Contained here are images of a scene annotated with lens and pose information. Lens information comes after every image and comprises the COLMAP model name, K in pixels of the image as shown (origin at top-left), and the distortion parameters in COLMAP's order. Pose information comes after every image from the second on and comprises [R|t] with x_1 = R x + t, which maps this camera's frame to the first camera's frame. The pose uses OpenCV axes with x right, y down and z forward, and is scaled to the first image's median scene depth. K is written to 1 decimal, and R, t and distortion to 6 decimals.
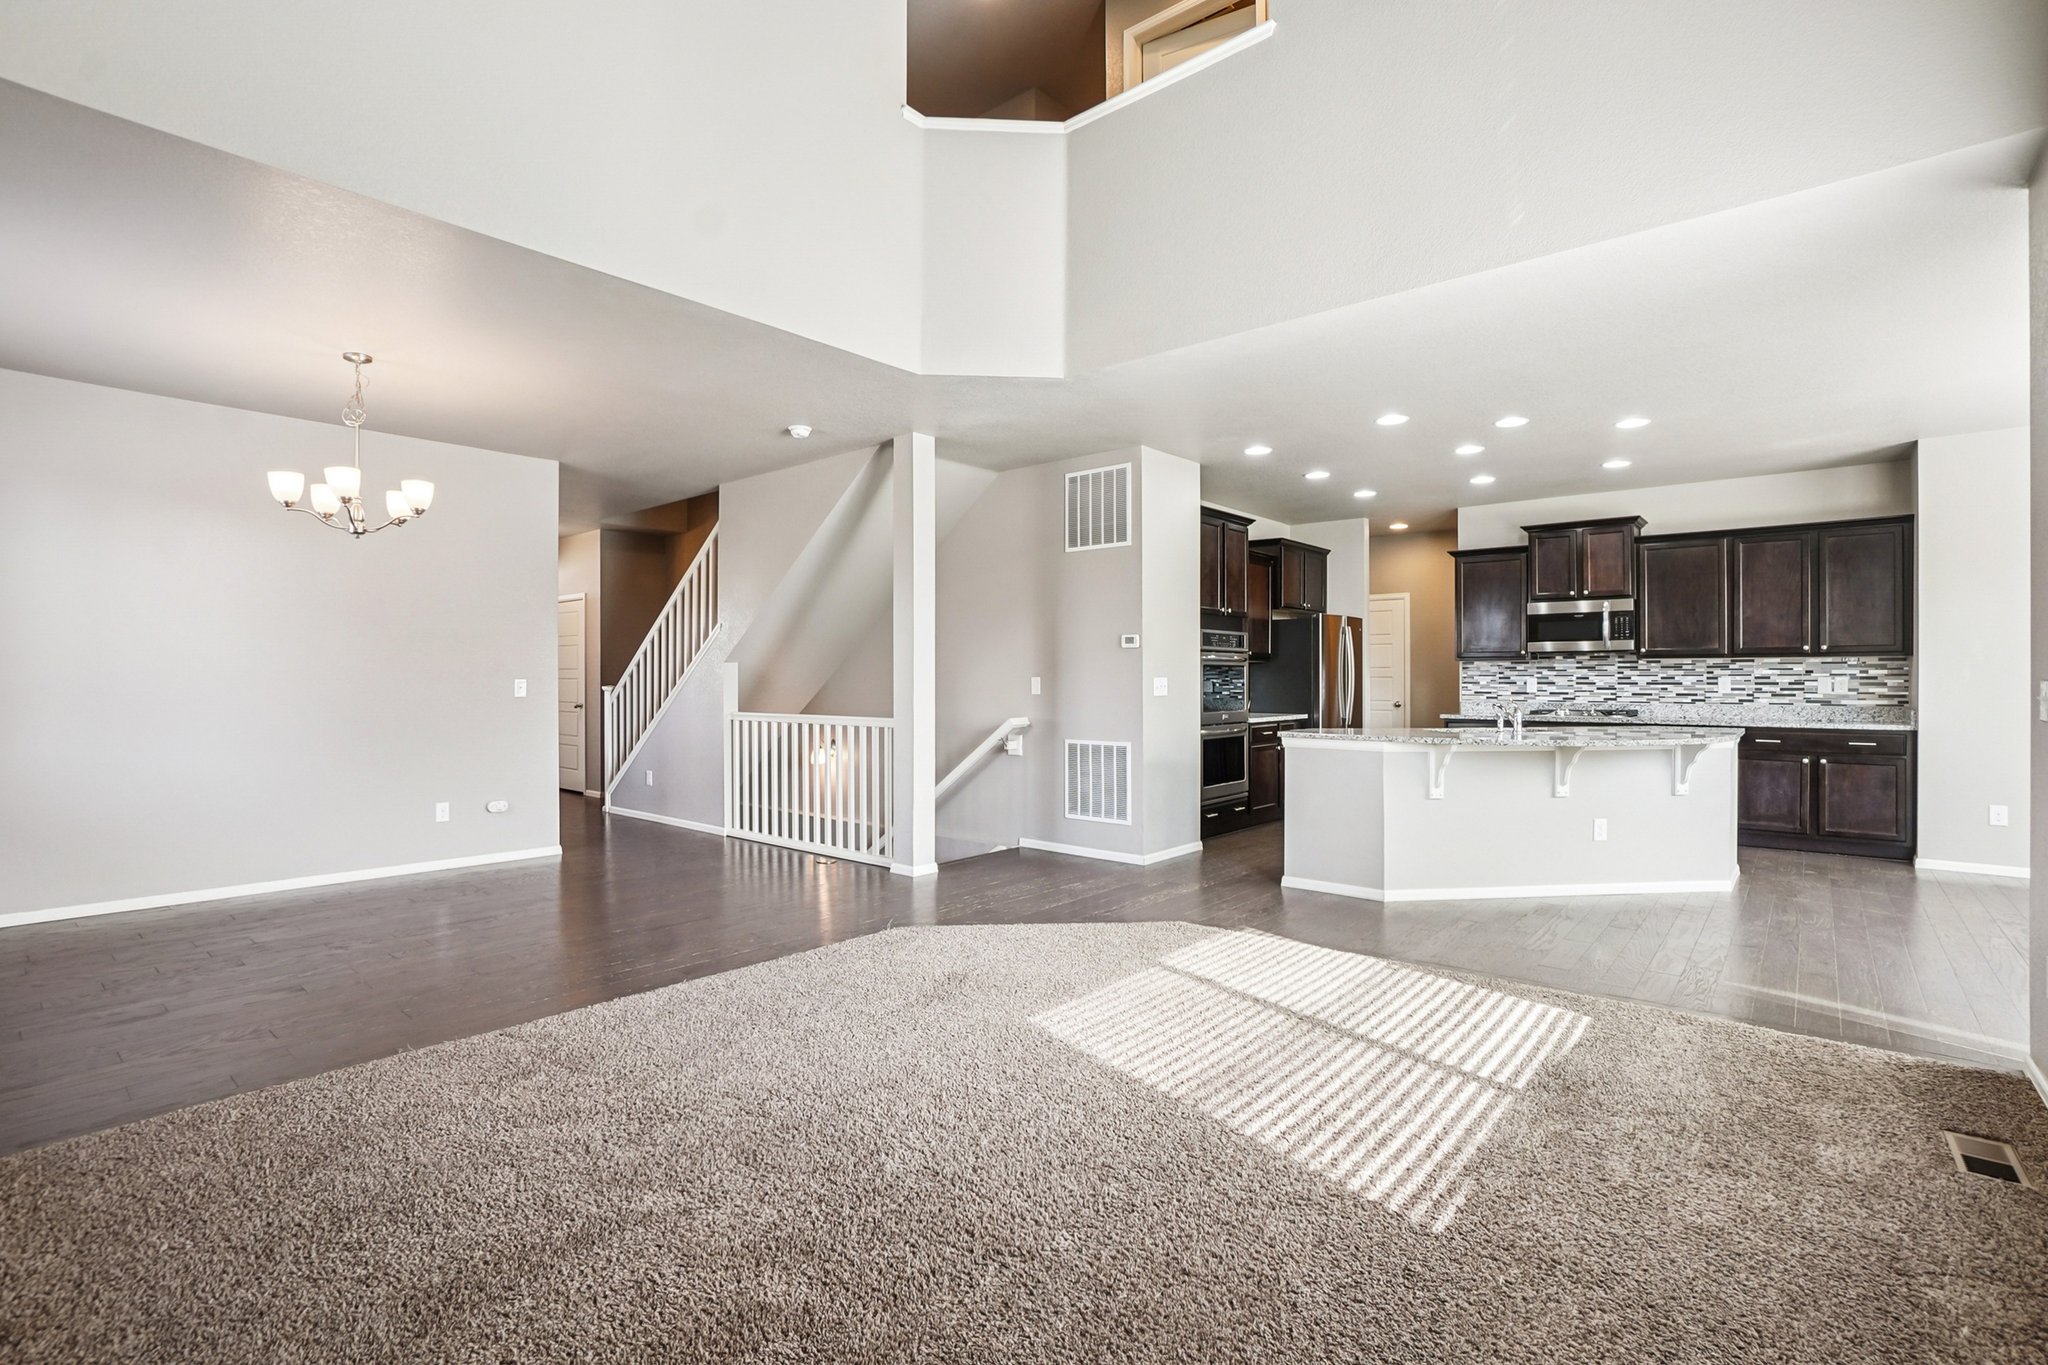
lens RADIAL K [[939.6, 0, 1024.1], [0, 939.6, 671.3], [0, 0, 1]] dist [-0.061163, 0.024295]
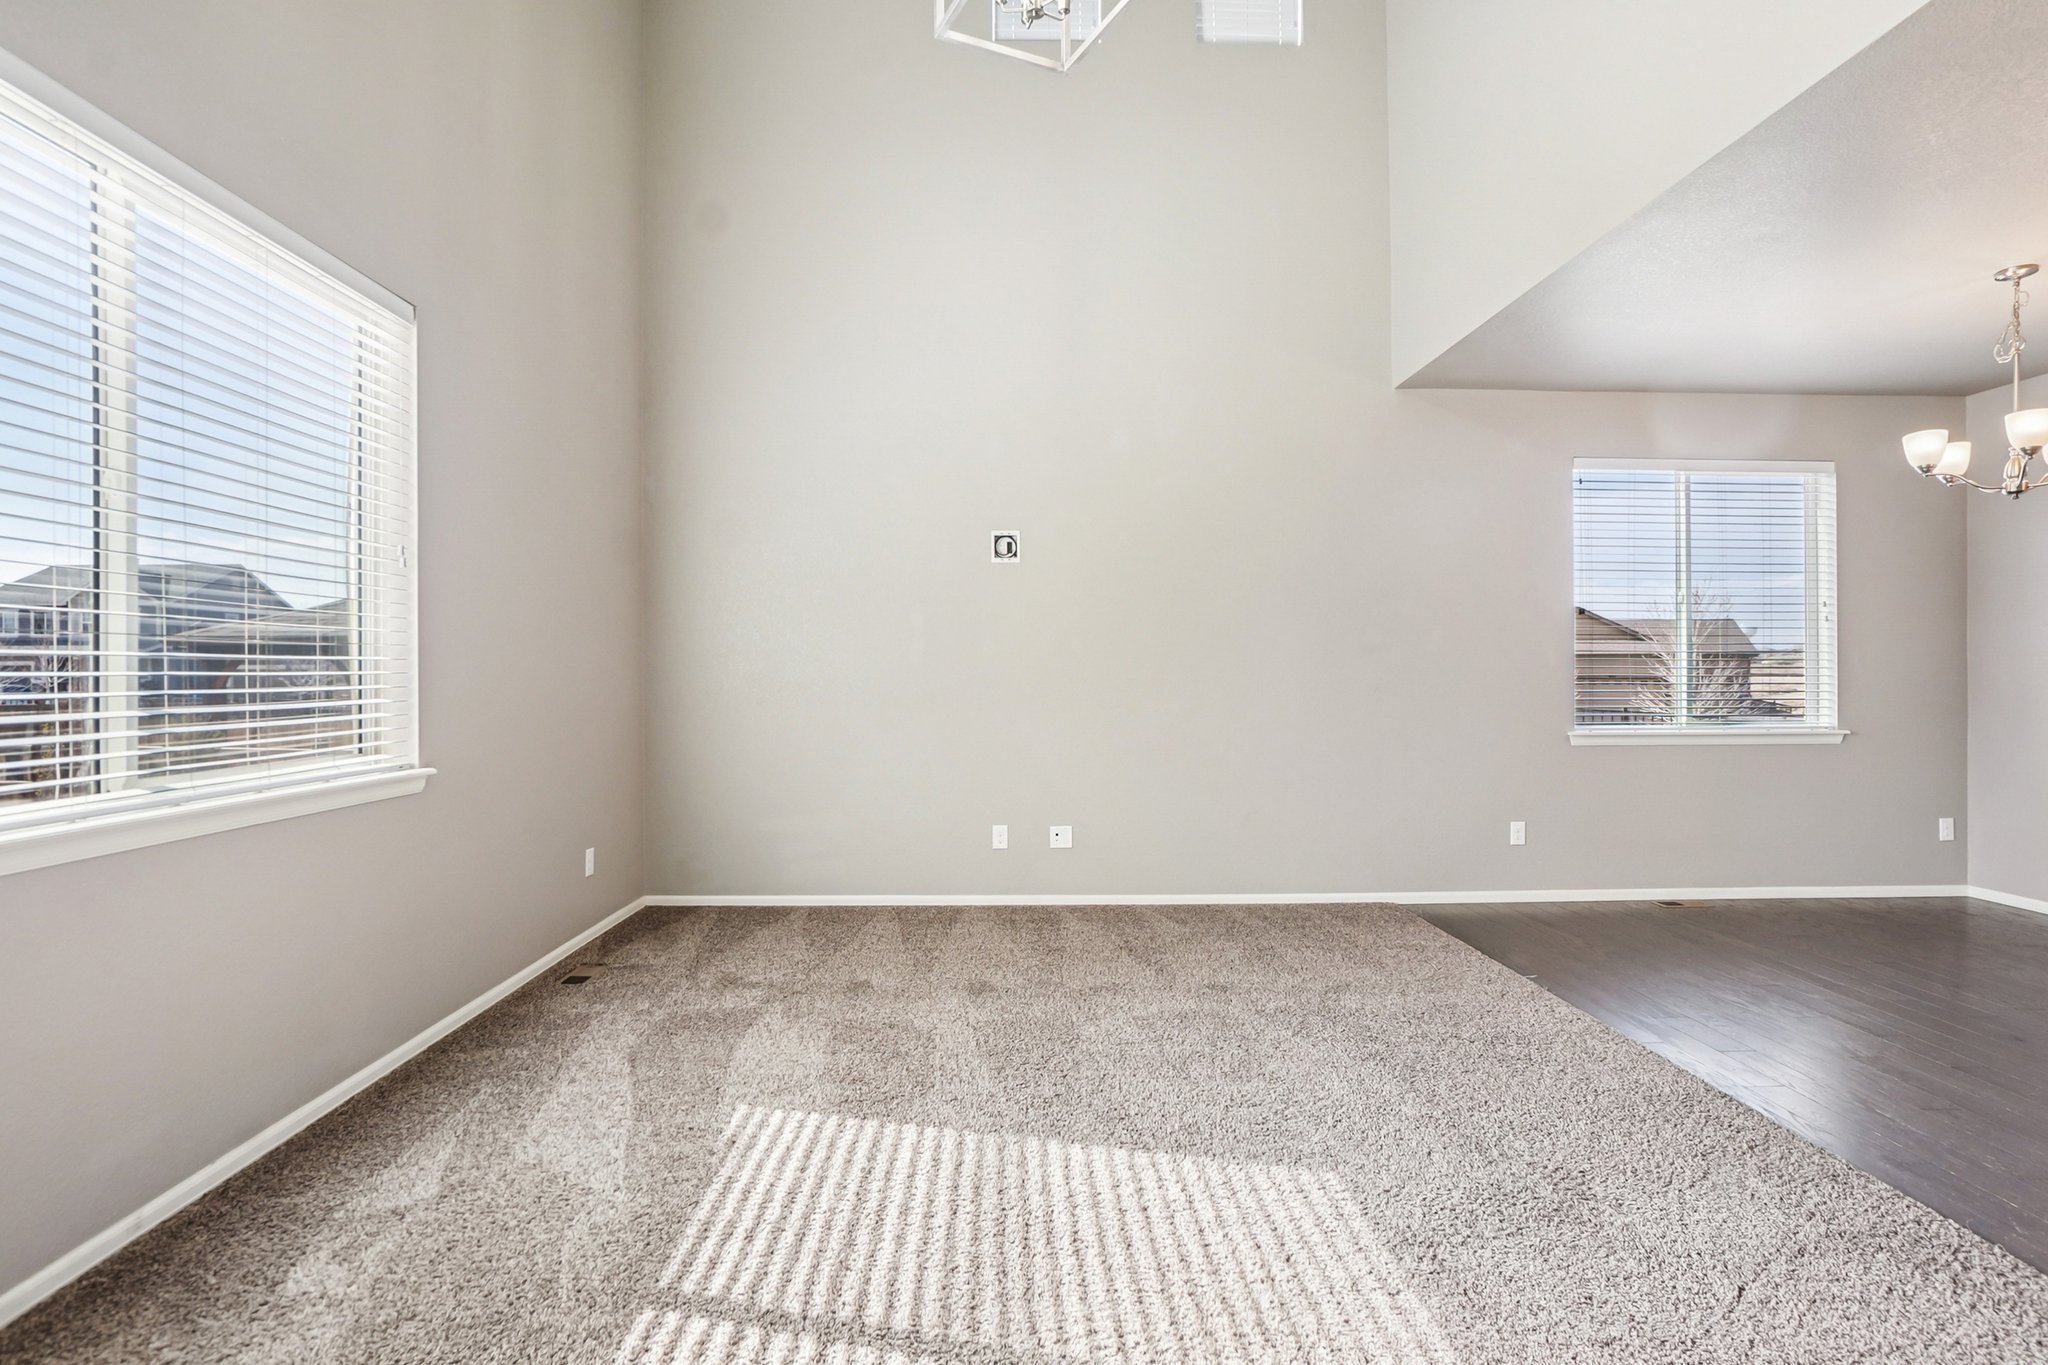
lens RADIAL K [[1000.6, 0, 1019.4], [0, 1000.6, 679.5], [0, 0, 1]] dist [-0.045311, 0.019331]
pose [[-0.725466, 0.005578, -0.688236, 0.302254], [0.005326, 0.999983, 0.002490, 0.003443], [0.688238, -0.001859, -0.725483, 0.618024]]
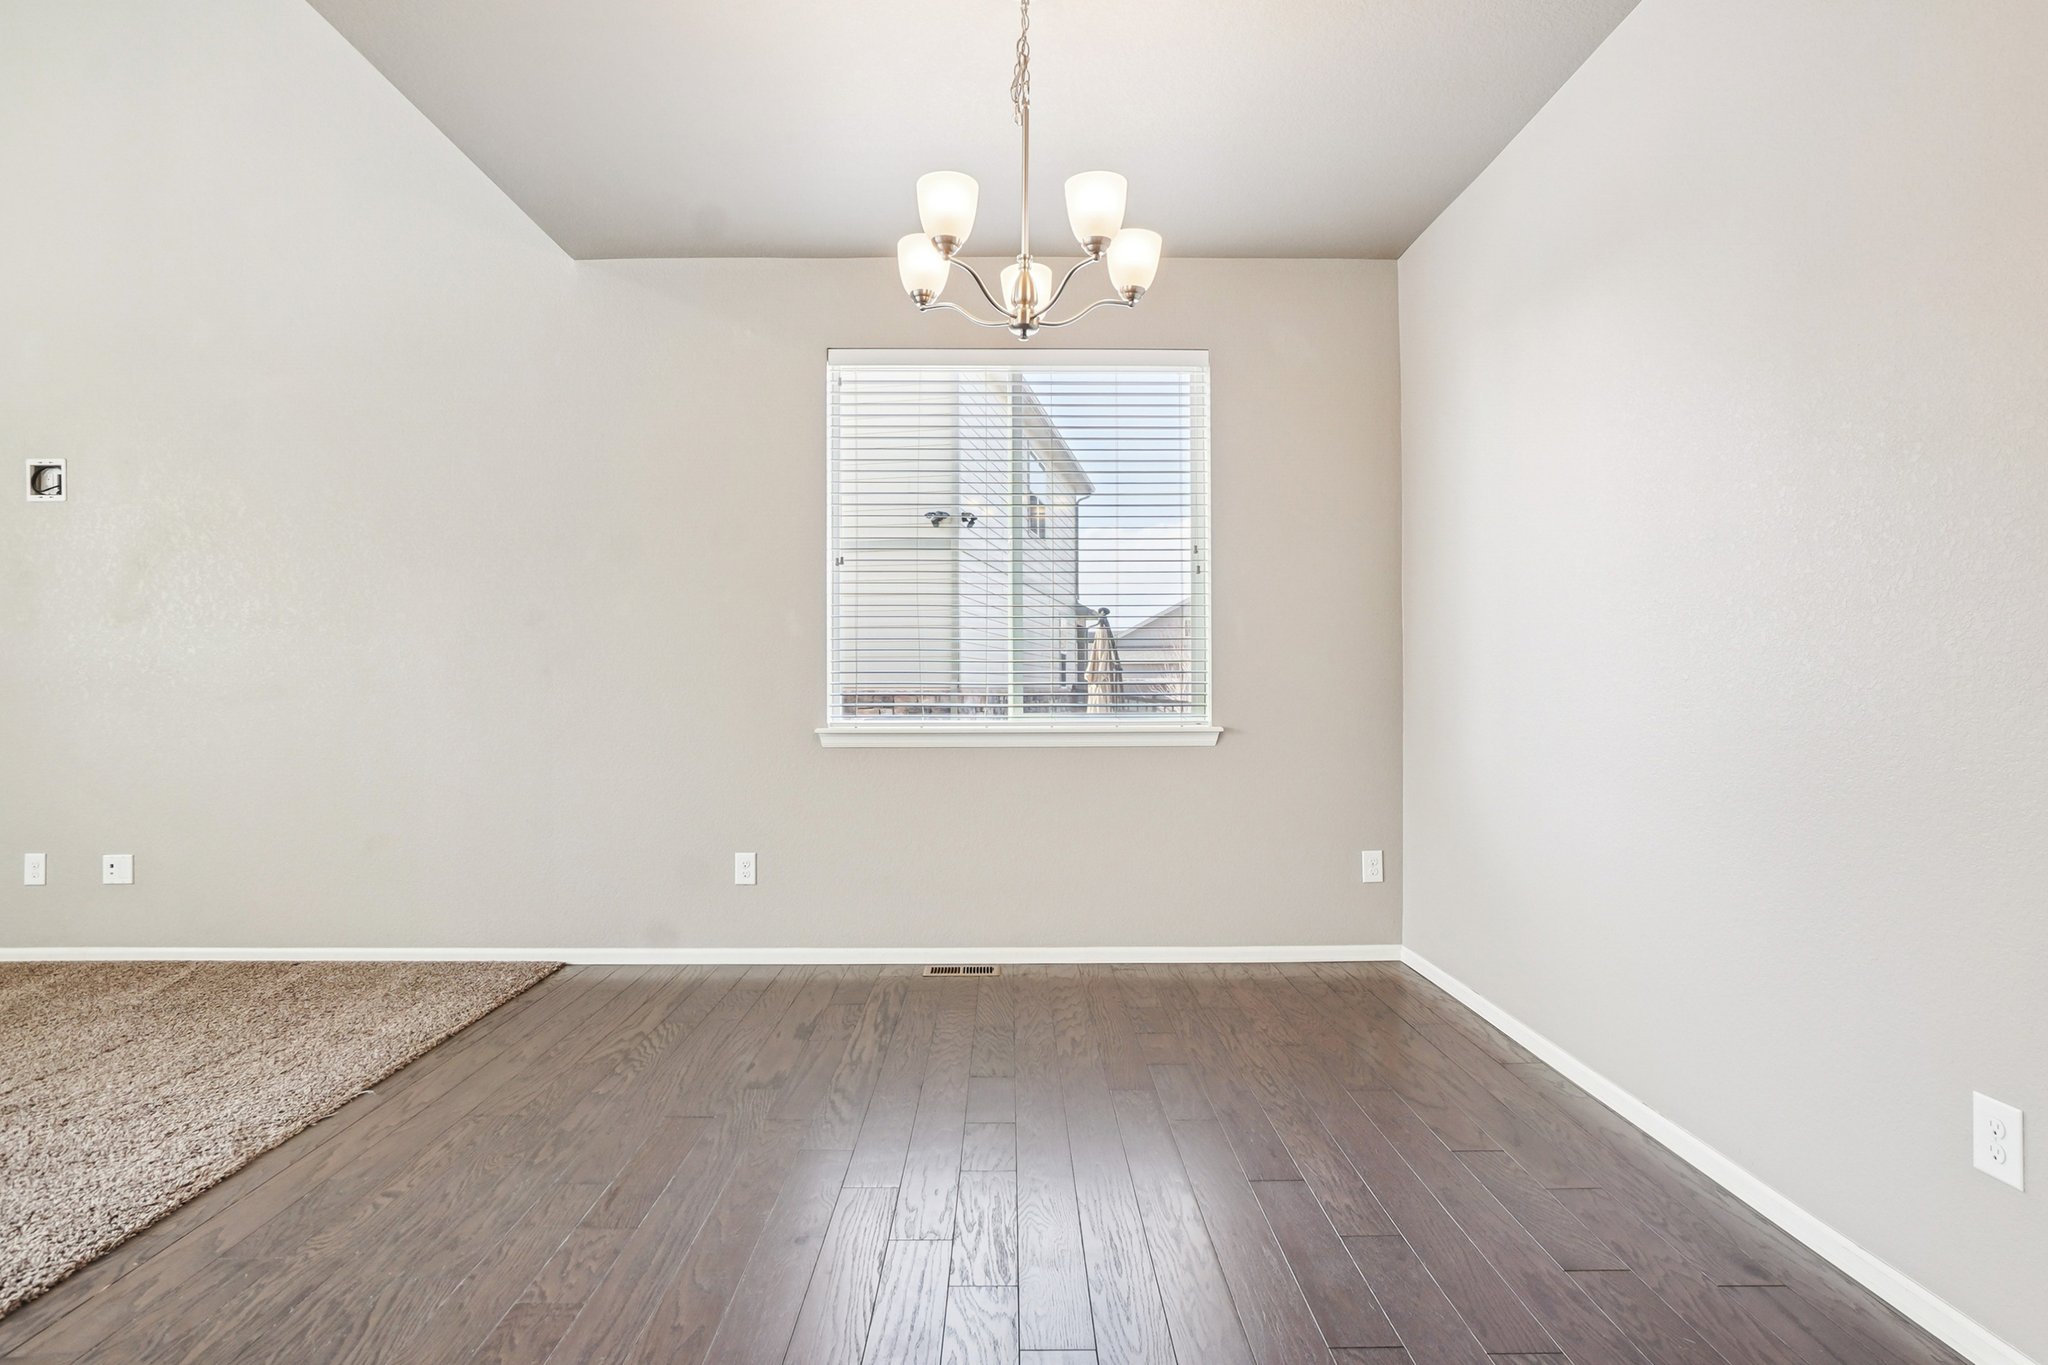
lens RADIAL K [[1080.9, 0, 1025.8], [0, 1080.9, 665.5], [0, 0, 1]] dist [-0.036994, 0.023790]
pose [[-0.741491, -0.009357, -0.670897, -0.210108], [0.008540, 0.999690, -0.023382, 0.028590], [0.670908, -0.023067, -0.741182, 0.875359]]
